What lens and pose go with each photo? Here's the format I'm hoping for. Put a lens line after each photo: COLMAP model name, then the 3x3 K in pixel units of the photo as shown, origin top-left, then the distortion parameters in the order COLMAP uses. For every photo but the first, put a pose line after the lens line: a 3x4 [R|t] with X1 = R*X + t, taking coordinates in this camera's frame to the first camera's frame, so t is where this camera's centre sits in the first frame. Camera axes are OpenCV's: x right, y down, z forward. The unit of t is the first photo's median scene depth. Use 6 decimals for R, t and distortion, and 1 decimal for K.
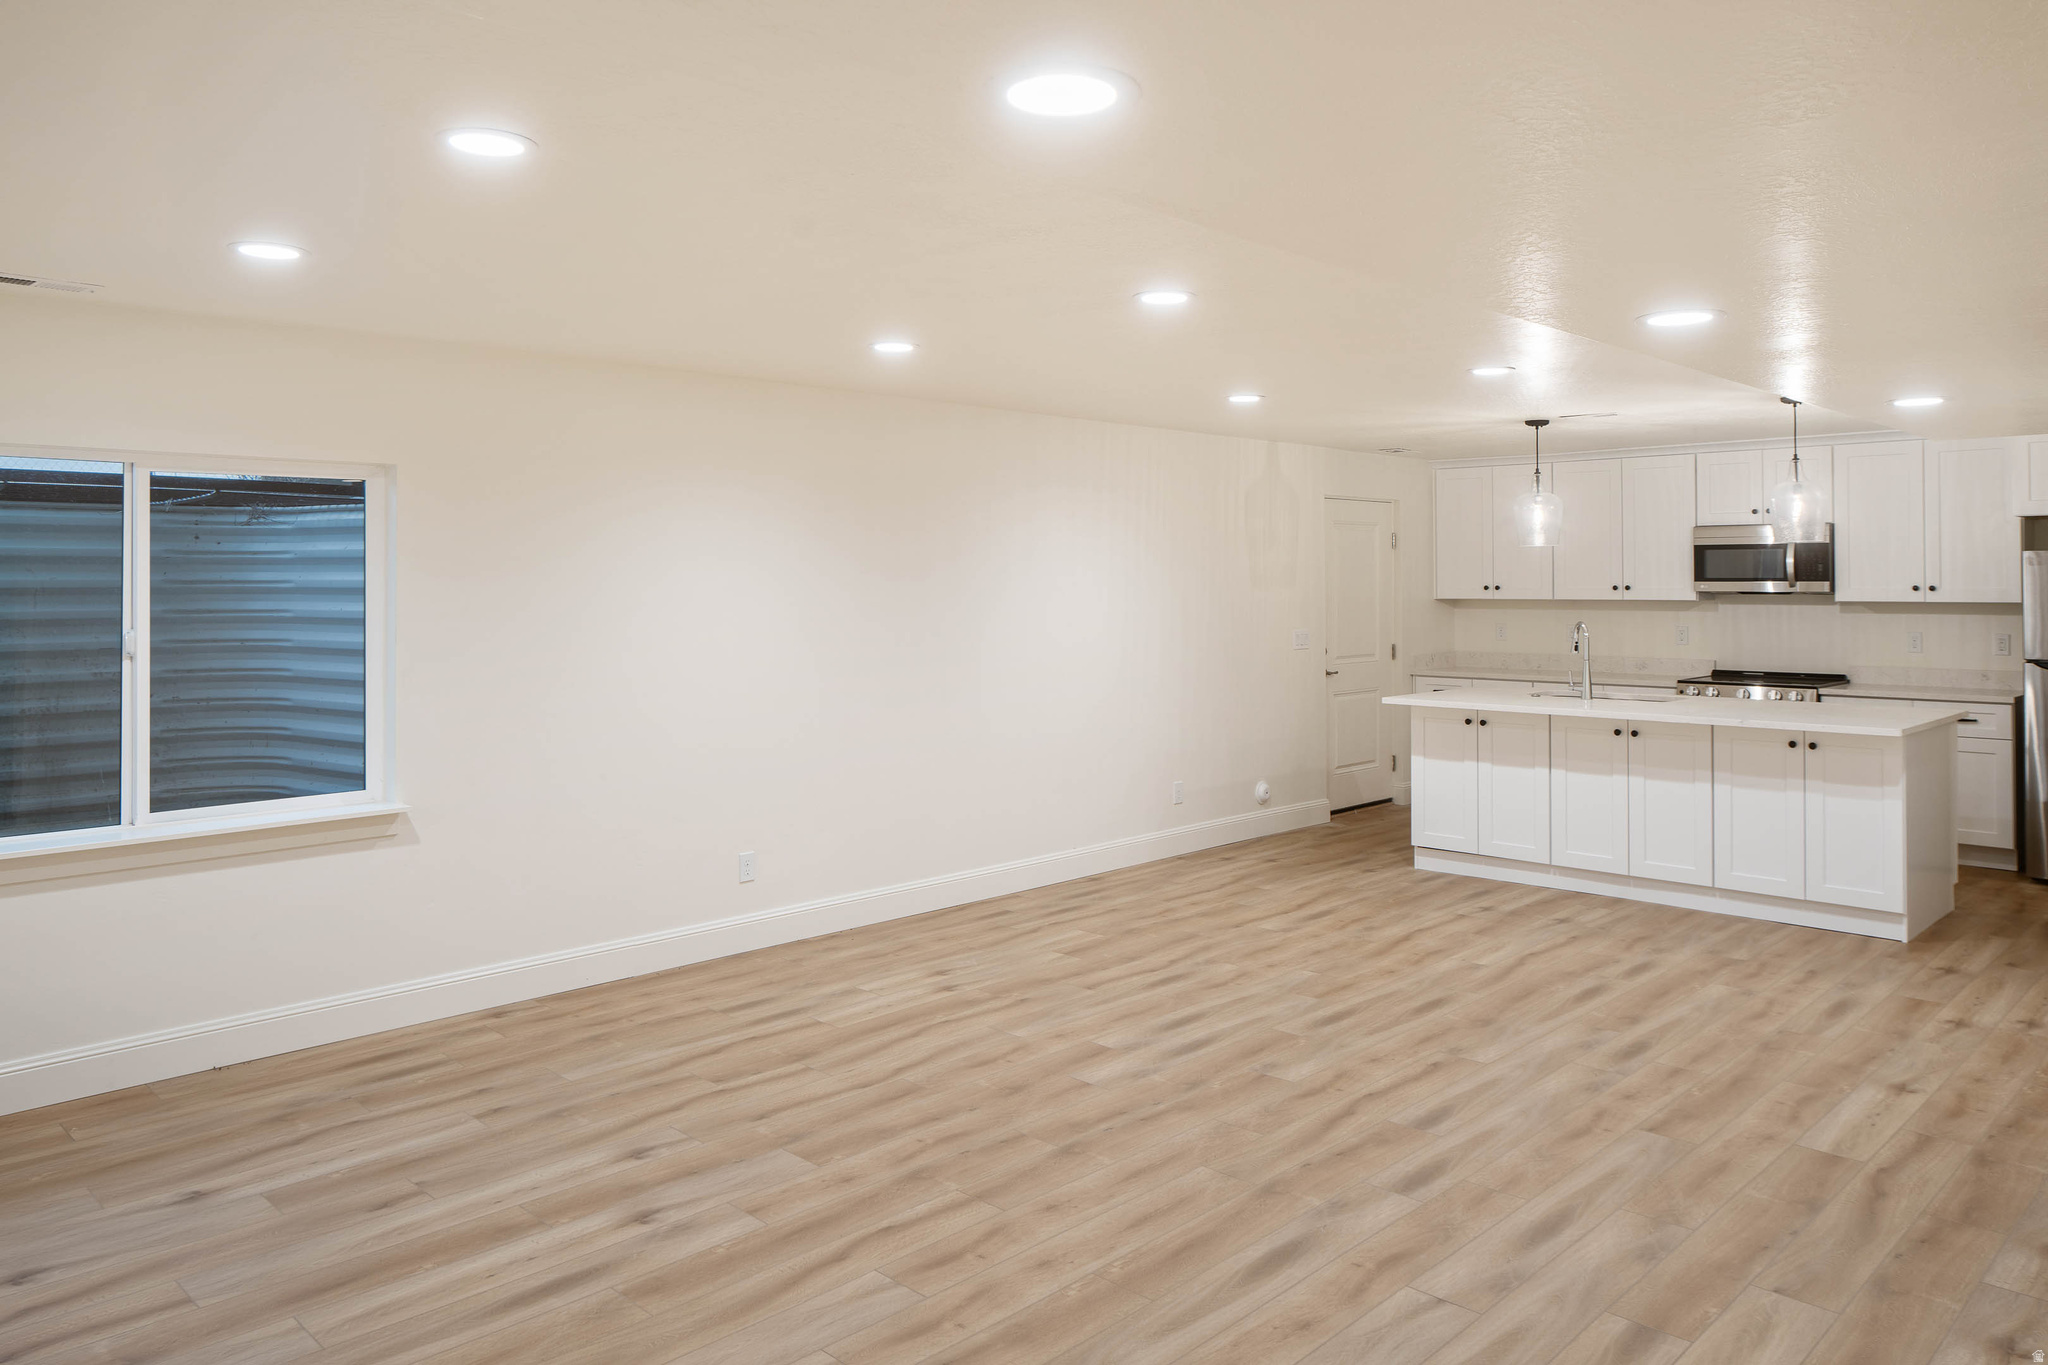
lens RADIAL K [[1412.9, 0, 1034.0], [0, 1412.9, 573.8], [0, 0, 1]] dist [-0.003936, -0.003669]
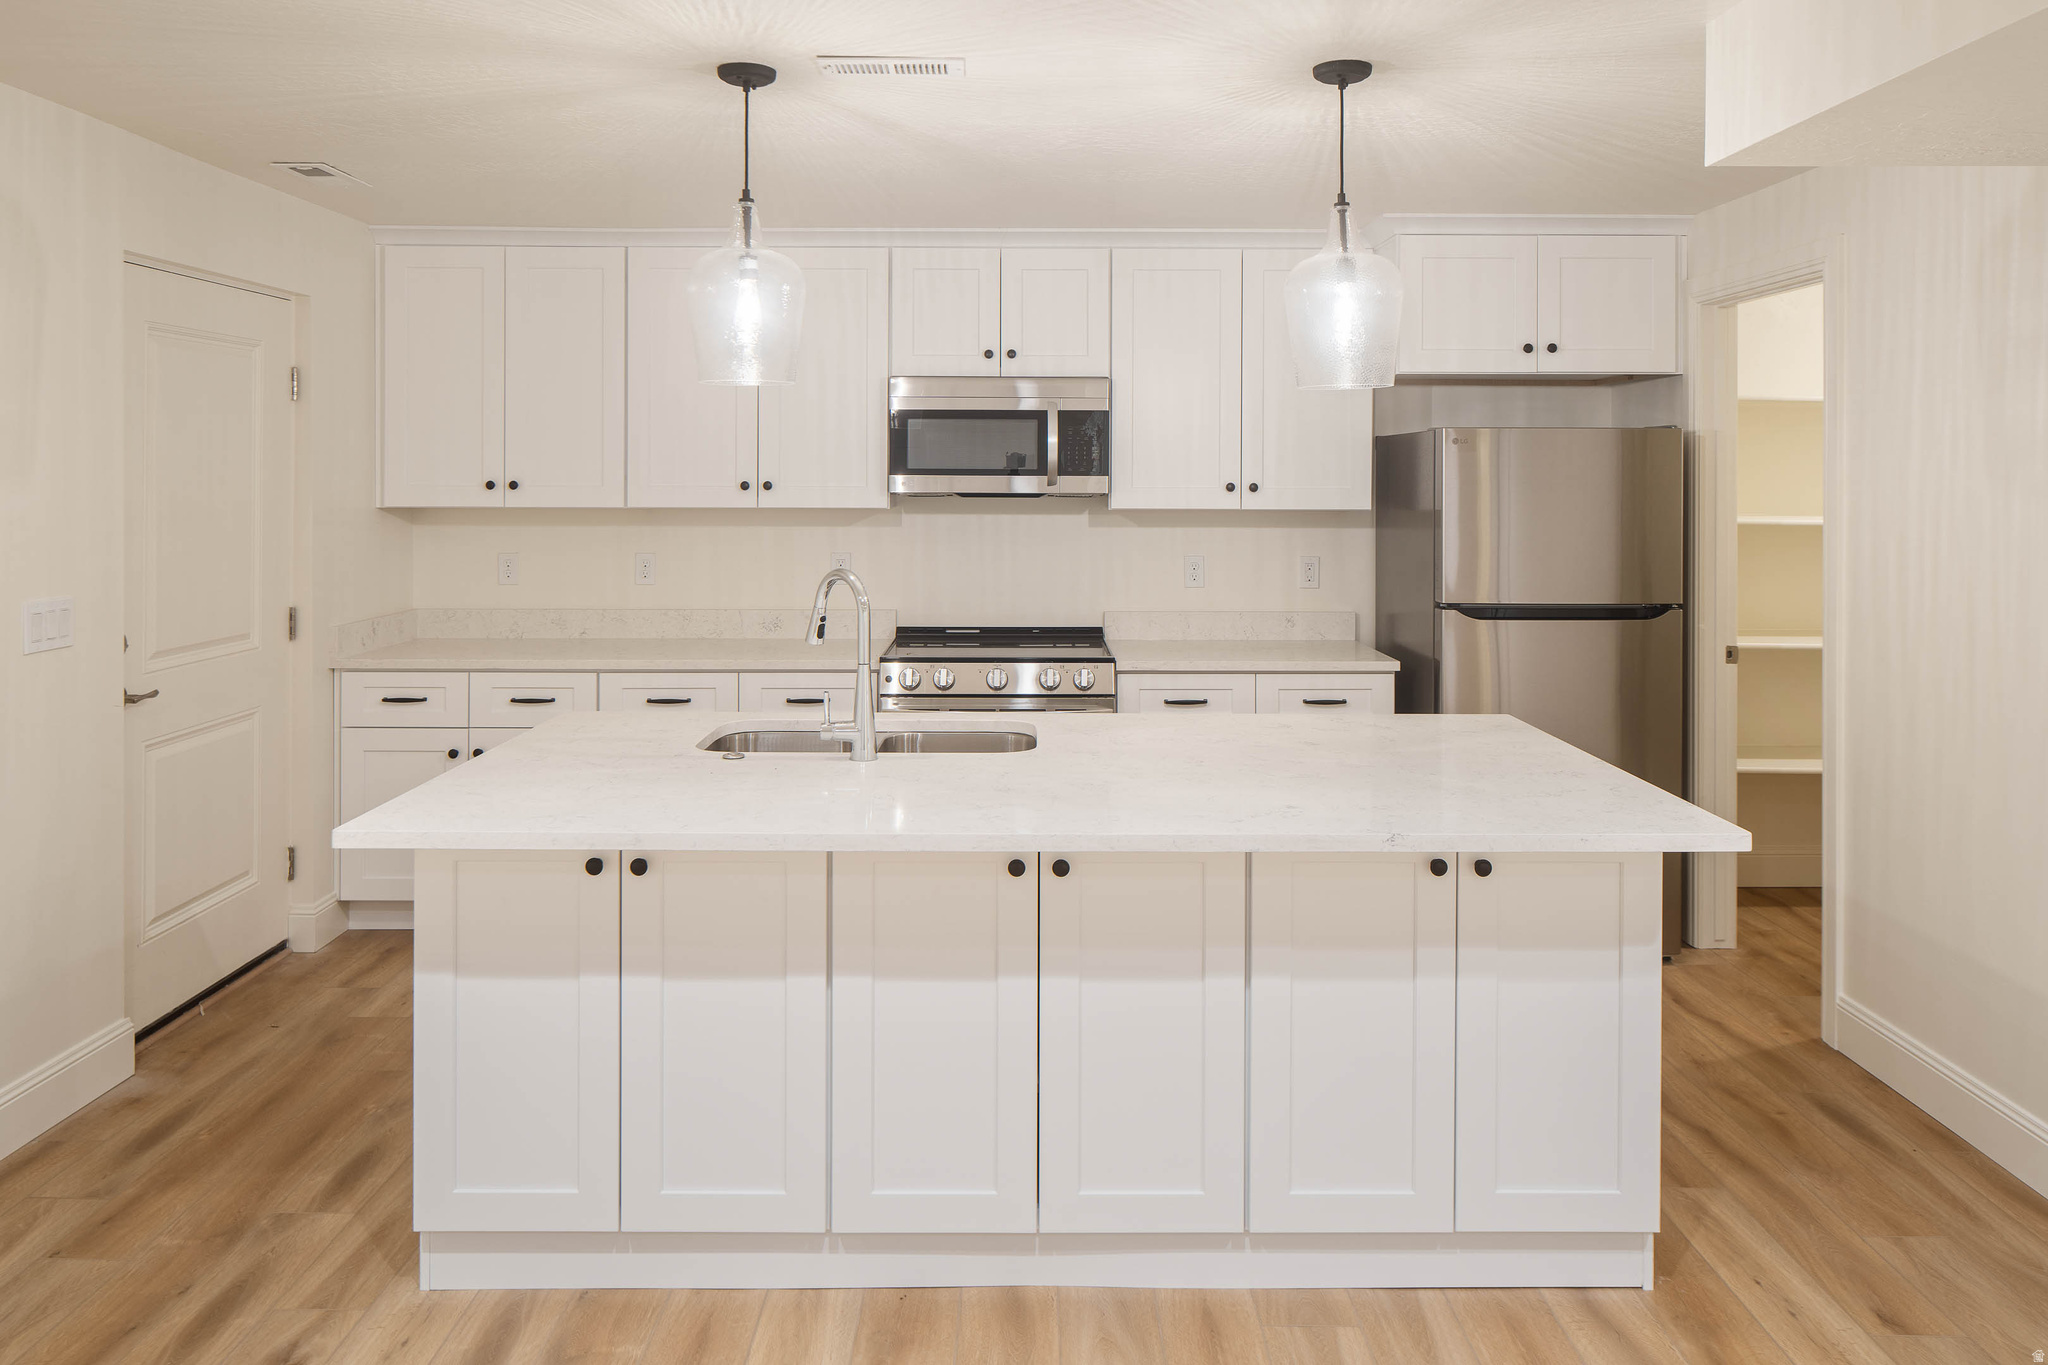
lens RADIAL K [[1411.5, 0, 1025.3], [0, 1411.5, 479.5], [0, 0, 1]] dist [-0.001702, -0.001688]
pose [[0.713953, 0.003169, 0.700187, 0.120166], [-0.008936, 0.999950, 0.004586, 0.004442], [-0.700137, -0.009531, 0.713945, 0.591540]]
